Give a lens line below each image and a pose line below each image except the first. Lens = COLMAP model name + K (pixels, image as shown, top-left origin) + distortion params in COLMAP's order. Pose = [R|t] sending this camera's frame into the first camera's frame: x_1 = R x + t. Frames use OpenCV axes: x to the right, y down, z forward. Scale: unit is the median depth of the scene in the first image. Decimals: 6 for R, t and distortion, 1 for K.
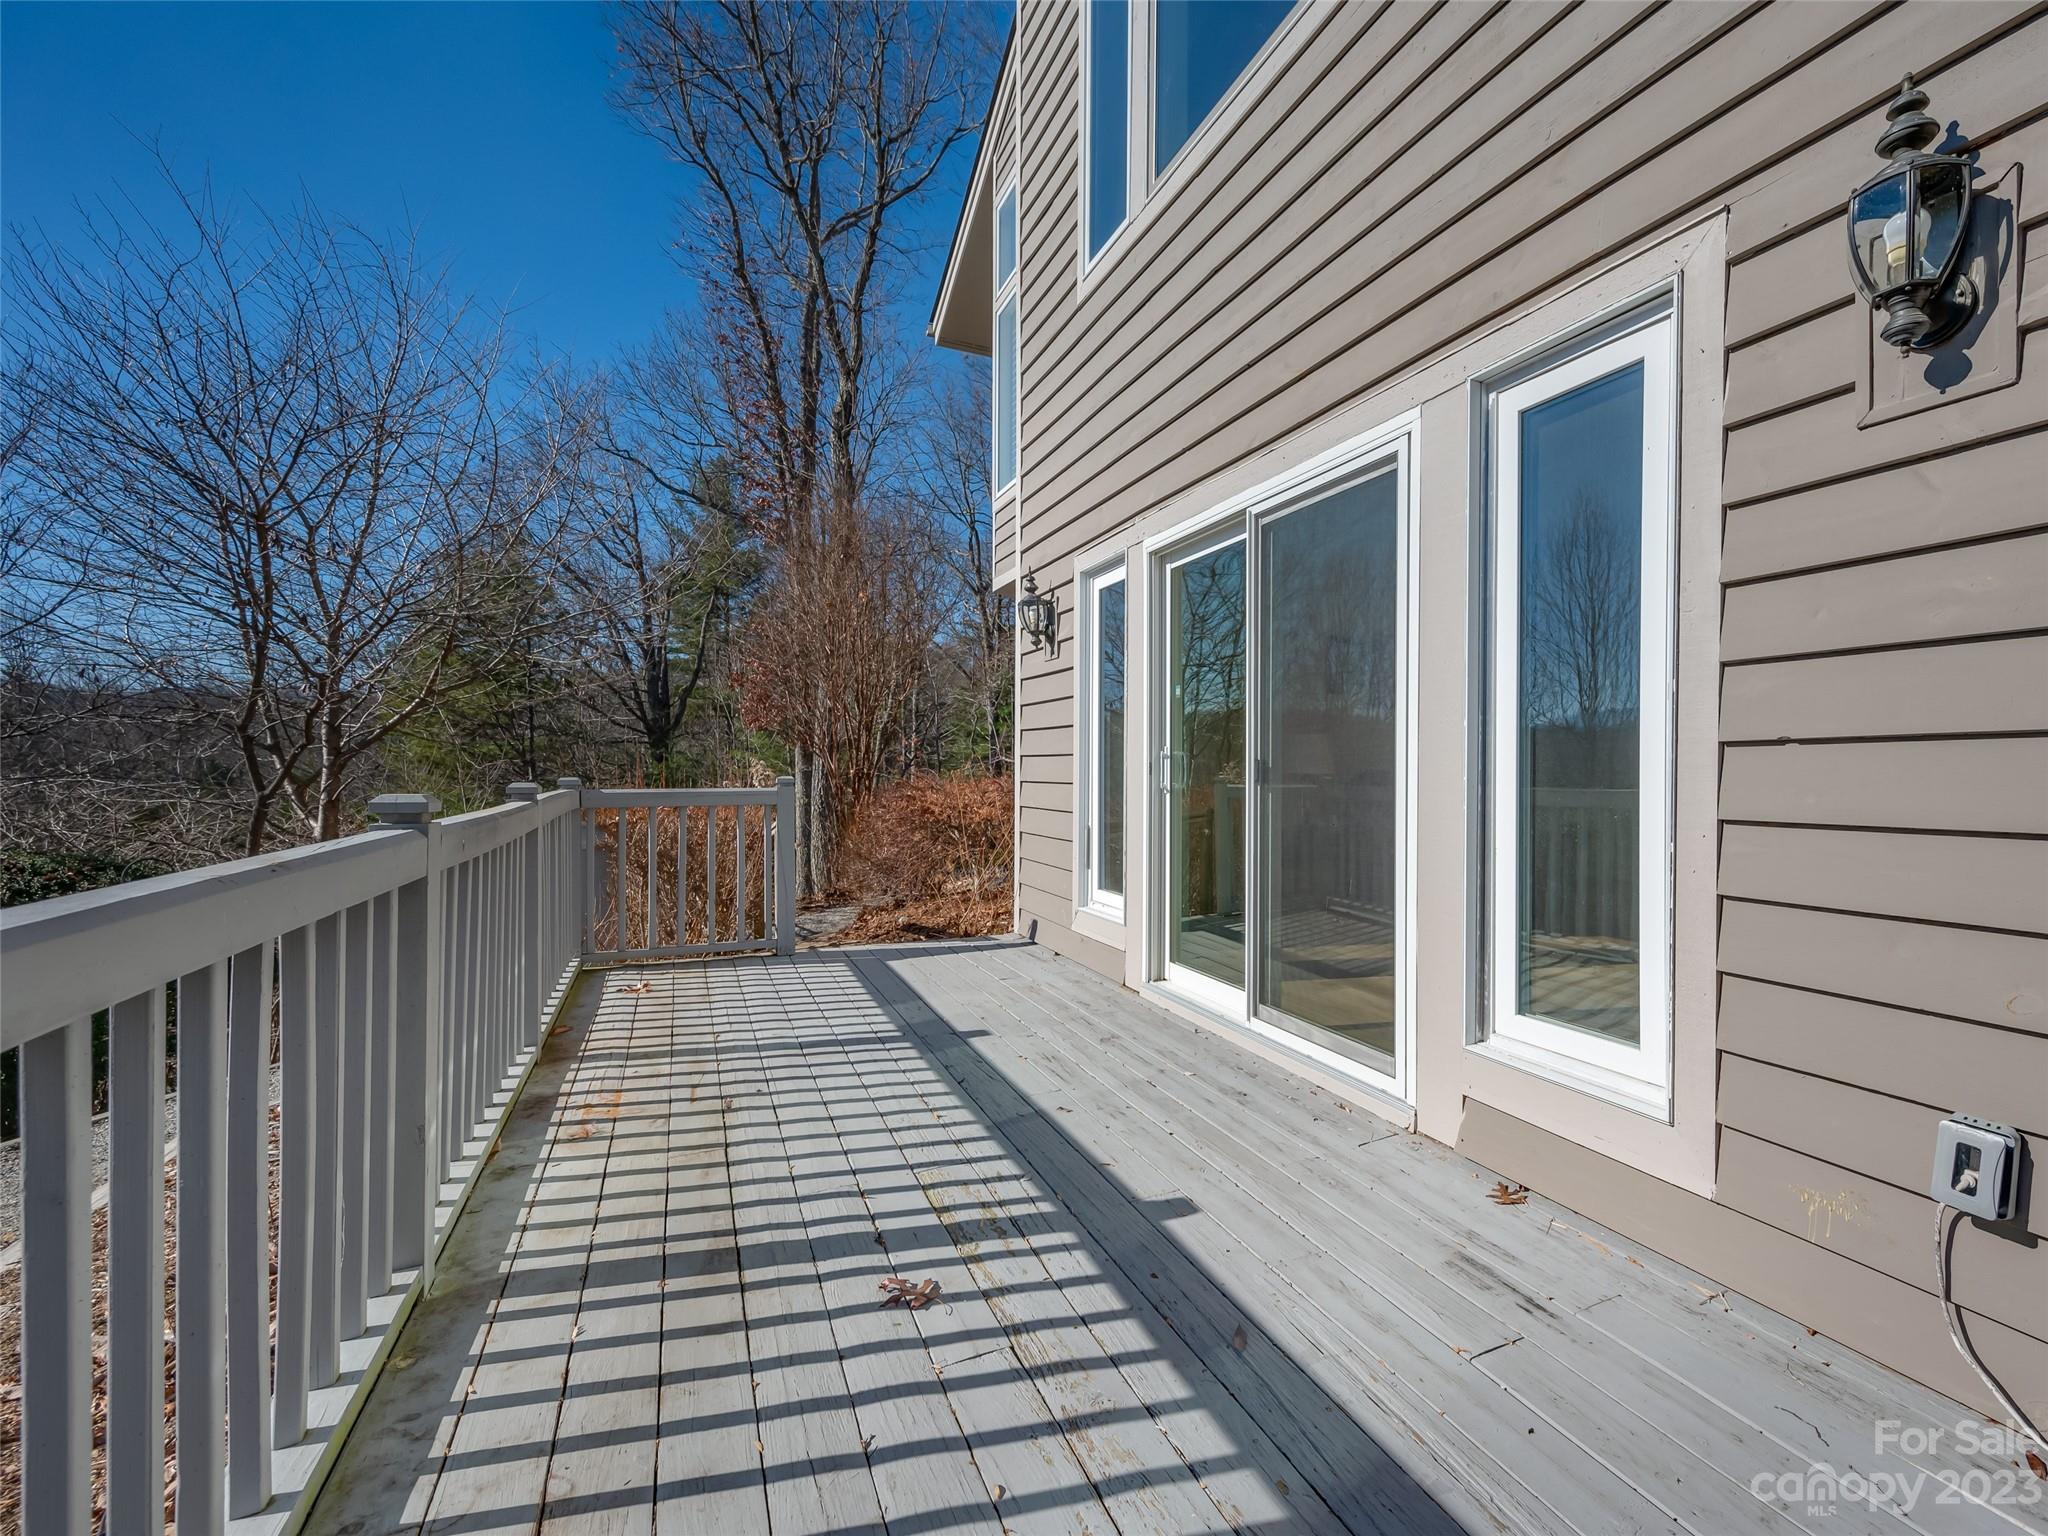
lens RADIAL K [[918.6, 0, 1032.4], [0, 918.6, 774.3], [0, 0, 1]] dist [0.000560, 0.000091]
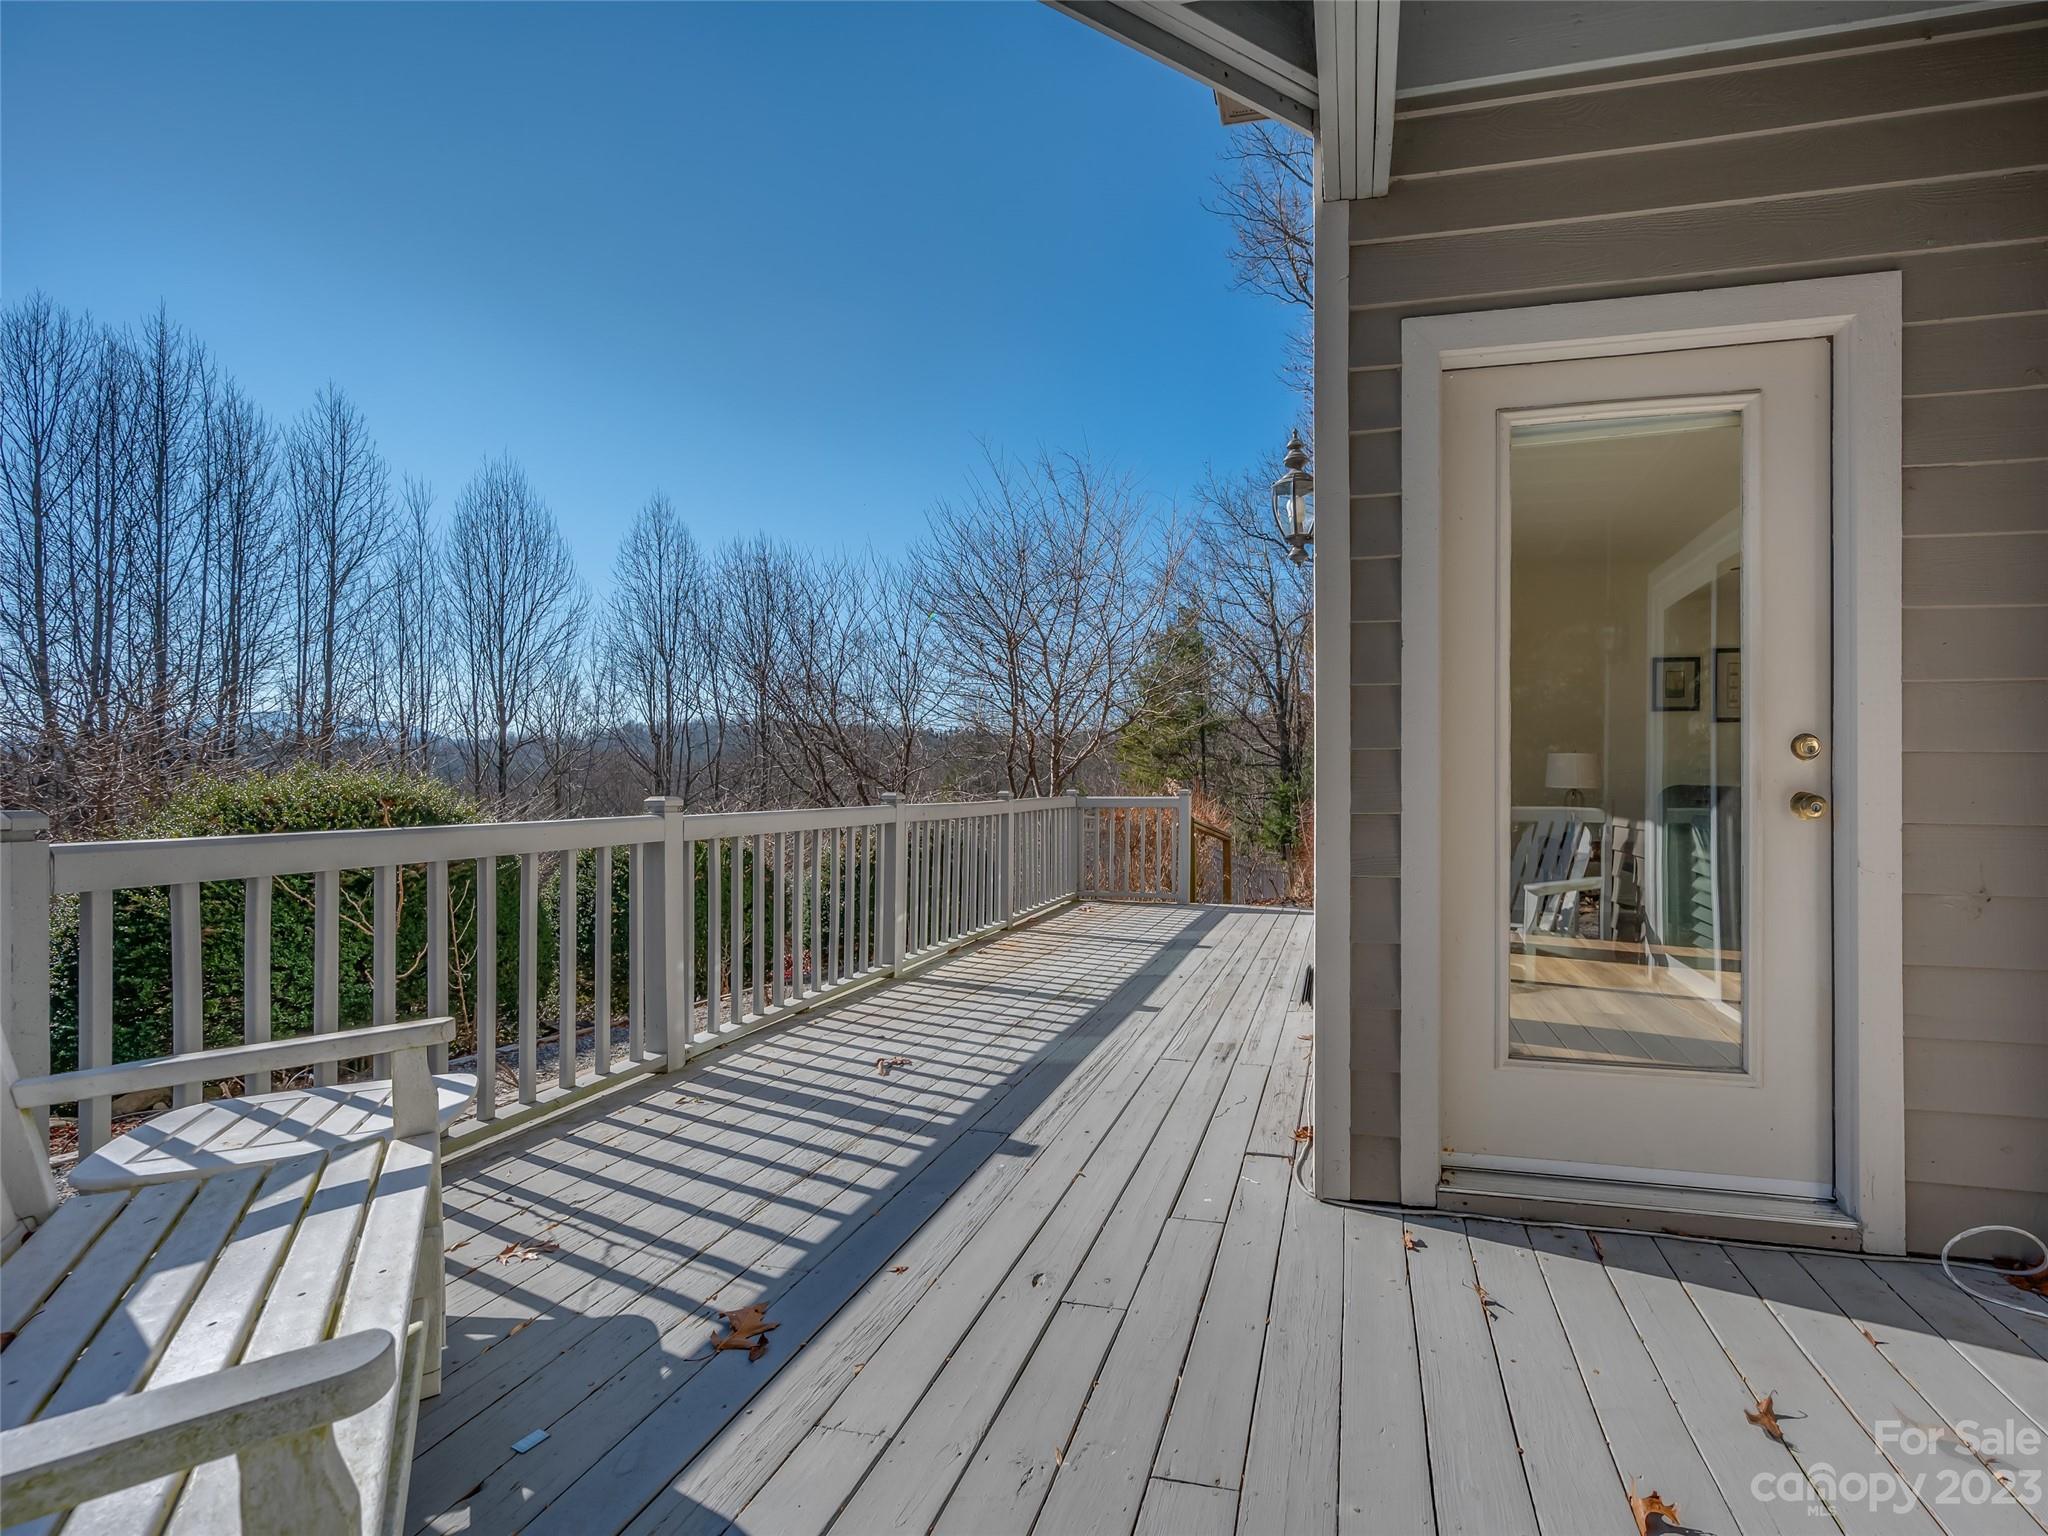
lens RADIAL K [[794.2, 0, 1015.8], [0, 794.2, 774.3], [0, 0, 1]] dist [0.000028, -0.000007]
pose [[0.724760, -0.005100, -0.688982, 1.073735], [-0.008154, 0.999839, -0.015979, 0.001062], [0.688953, 0.017199, 0.724602, -0.414901]]
